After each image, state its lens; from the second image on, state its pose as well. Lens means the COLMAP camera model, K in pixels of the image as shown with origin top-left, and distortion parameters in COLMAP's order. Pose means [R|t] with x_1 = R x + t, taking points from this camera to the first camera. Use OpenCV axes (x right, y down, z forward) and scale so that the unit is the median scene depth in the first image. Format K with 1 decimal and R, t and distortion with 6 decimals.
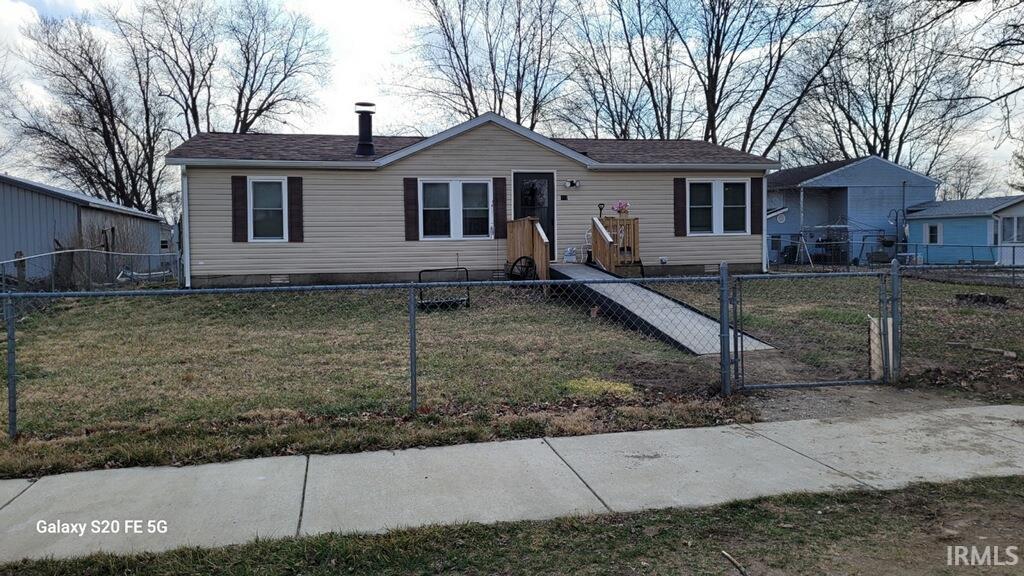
lens RADIAL K [[771.2, 0, 509.1], [0, 771.2, 286.4], [0, 0, 1]] dist [0.041138, -0.034568]
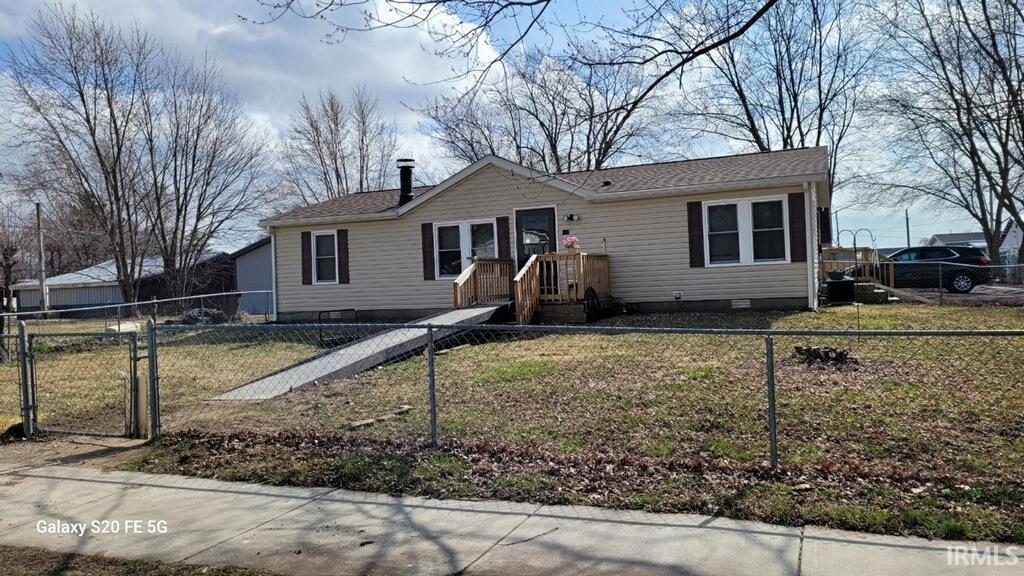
lens RADIAL K [[771.2, 0, 508.3], [0, 771.2, 285.9], [0, 0, 1]] dist [0.041138, -0.034568]
pose [[0.821422, -0.015470, -0.570111, 0.577732], [-0.000484, 0.999613, -0.027822, -0.020352], [0.570321, 0.023129, 0.821096, 0.162952]]
